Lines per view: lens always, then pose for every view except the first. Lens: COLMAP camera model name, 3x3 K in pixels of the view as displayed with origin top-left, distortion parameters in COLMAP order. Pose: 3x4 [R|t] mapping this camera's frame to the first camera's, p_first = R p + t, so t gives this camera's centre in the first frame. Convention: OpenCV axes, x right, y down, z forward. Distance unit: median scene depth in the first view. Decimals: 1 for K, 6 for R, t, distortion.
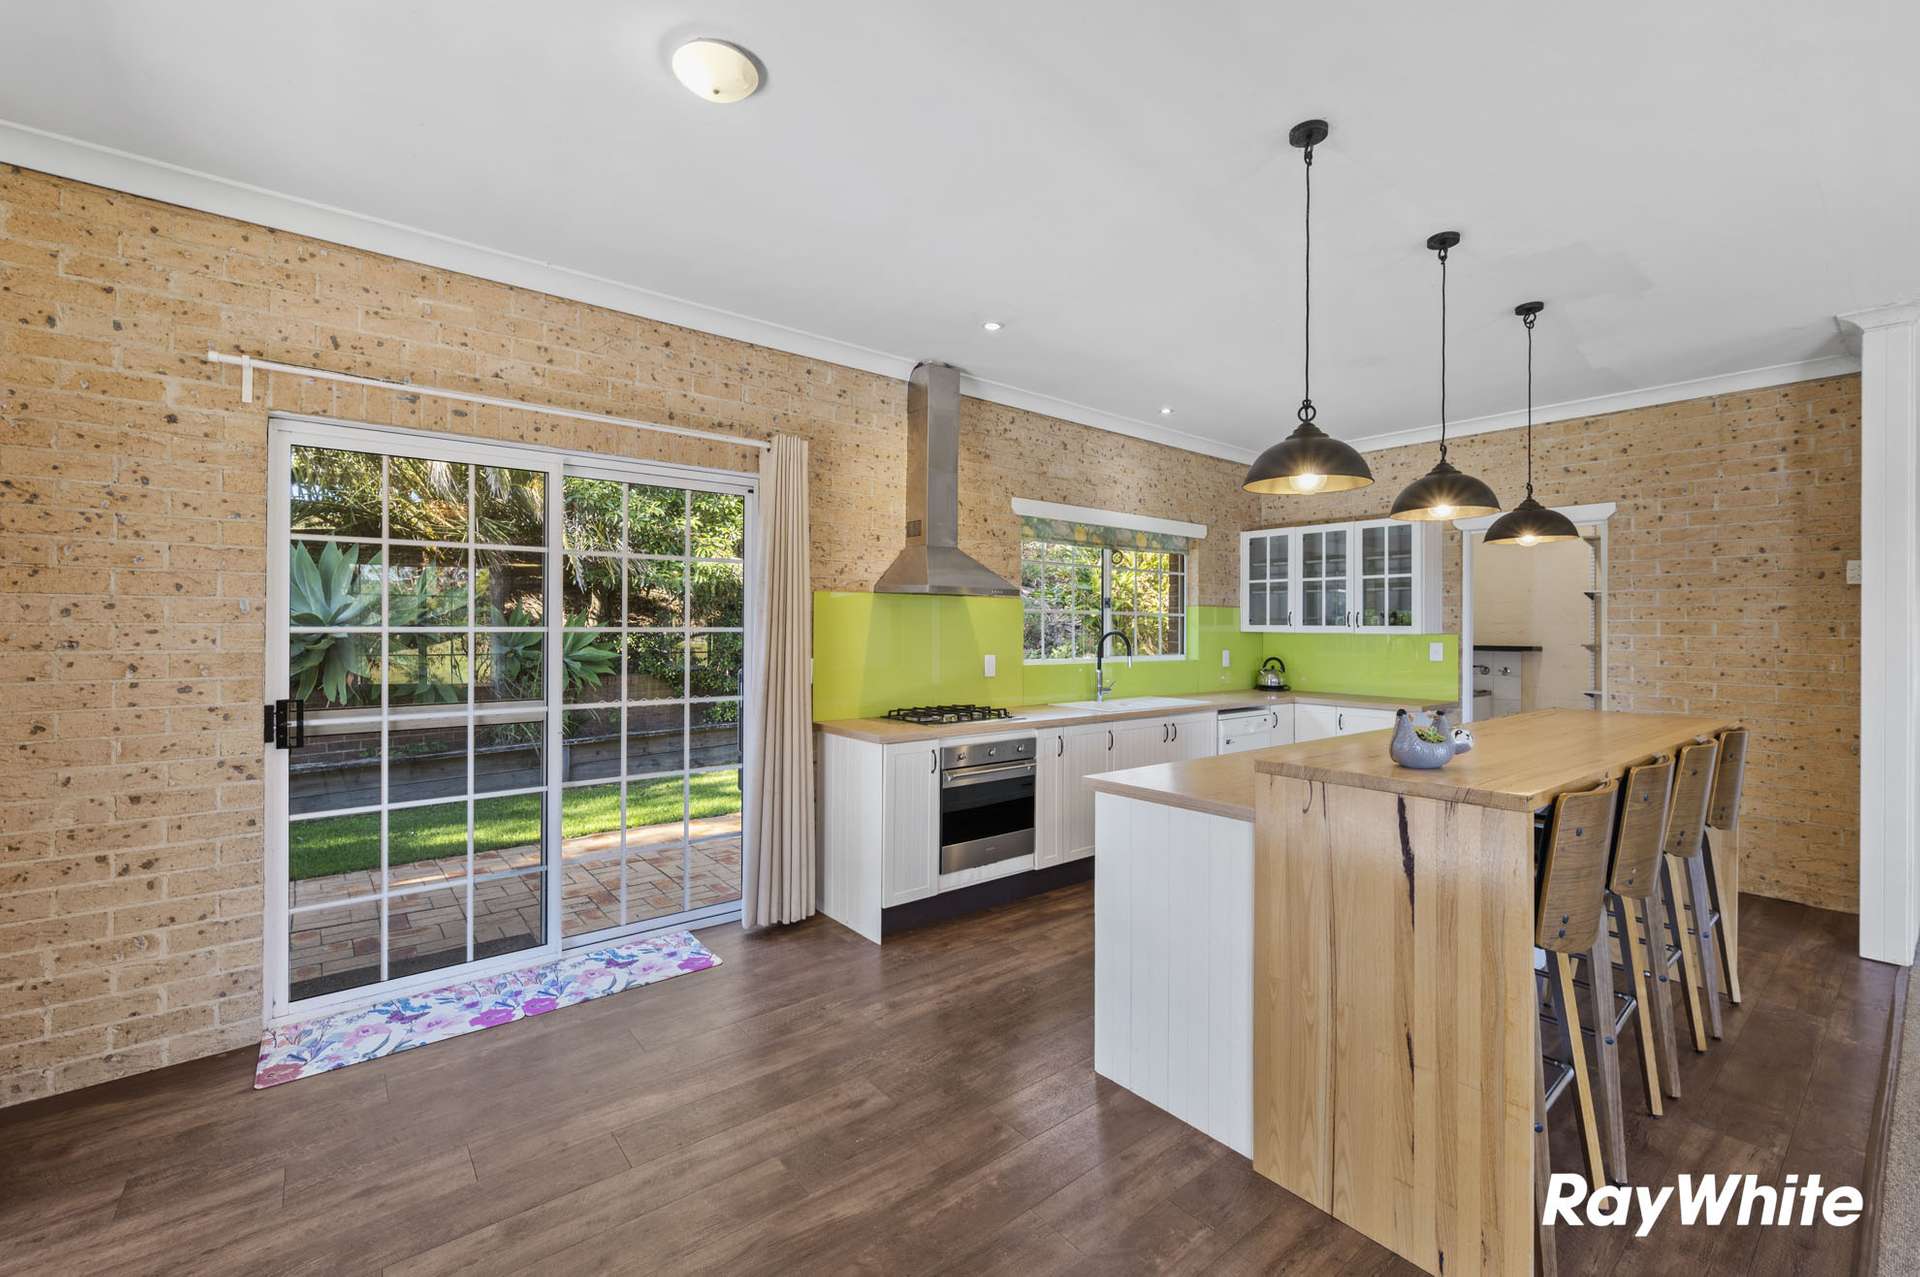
lens RADIAL K [[796.6, 0, 947.0], [0, 796.6, 619.2], [0, 0, 1]] dist [-0.002619, -0.000965]
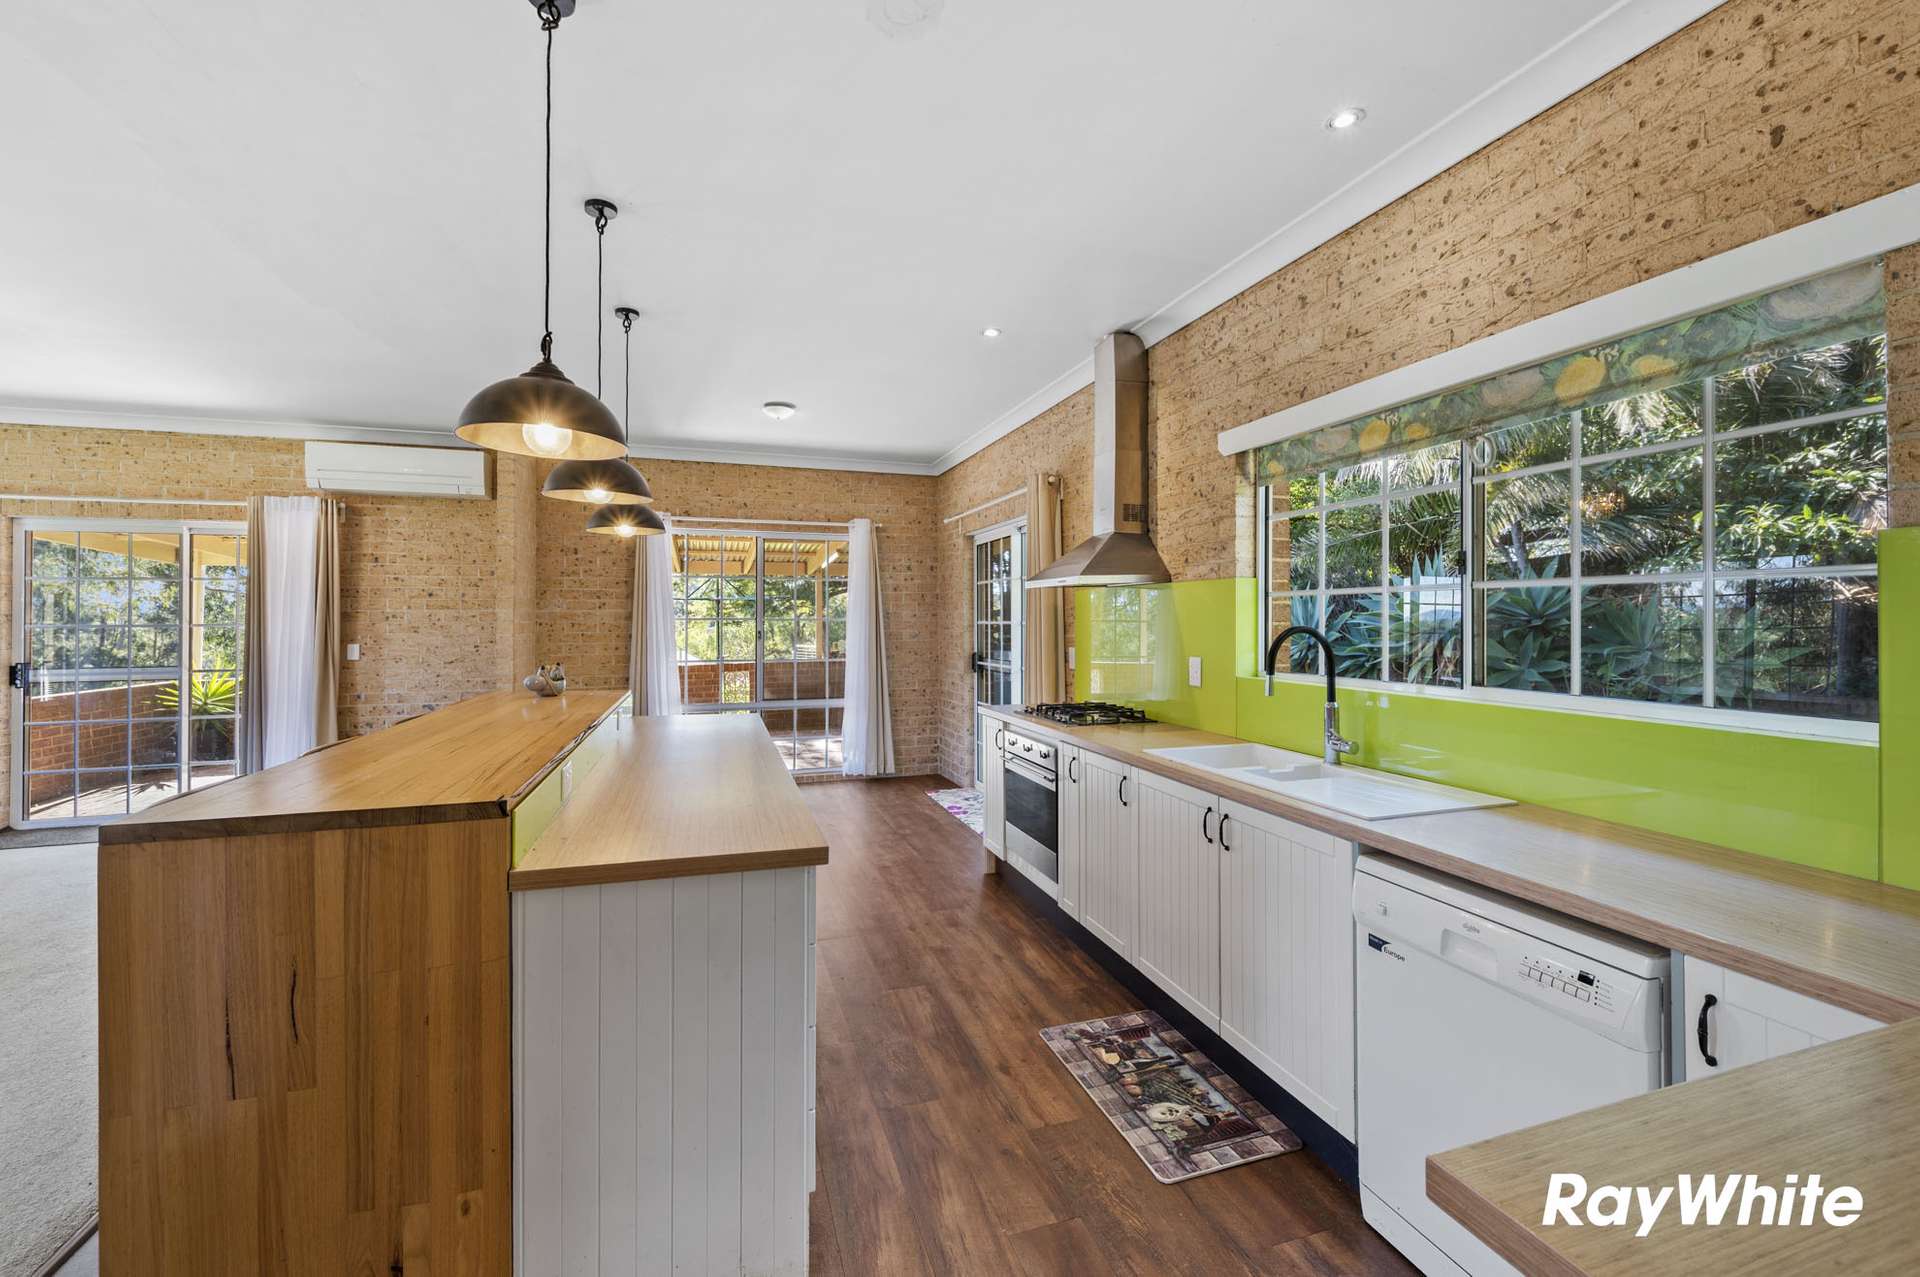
lens RADIAL K [[782.6, 0, 955.8], [0, 782.6, 606.3], [0, 0, 1]] dist [-0.001096, 0.000095]
pose [[-0.357254, -0.023458, -0.933713, 0.957147], [0.004179, 0.999634, -0.026714, 0.017716], [0.933998, -0.013445, -0.357025, 1.229351]]
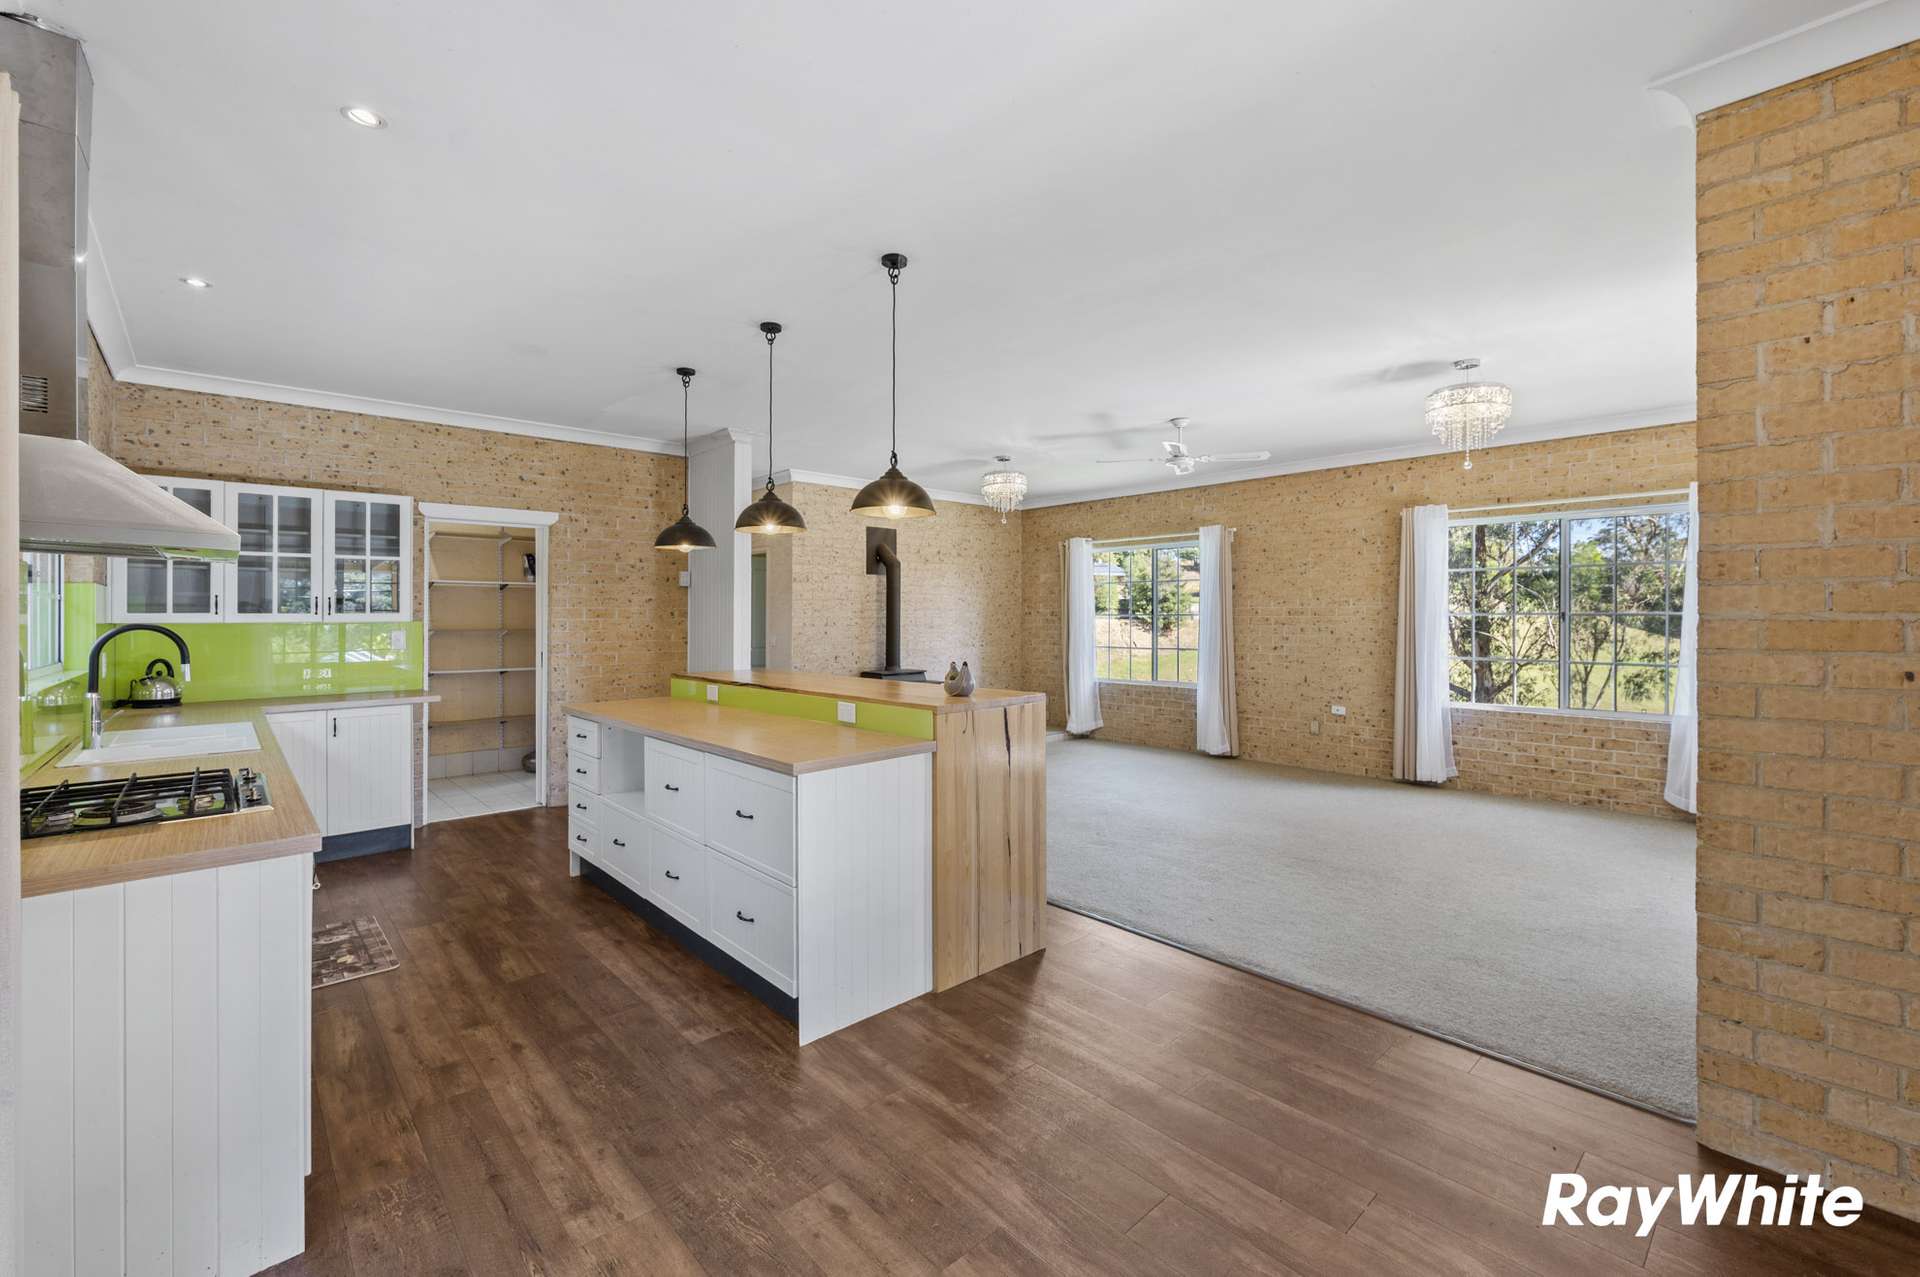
lens RADIAL K [[796.6, 0, 965.7], [0, 796.6, 613.8], [0, 0, 1]] dist [-0.002619, -0.000965]
pose [[-0.074209, -0.005655, 0.997227, -0.534742], [-0.003977, 0.999978, 0.005375, 0.002036], [-0.997235, -0.003567, -0.074230, 0.545565]]
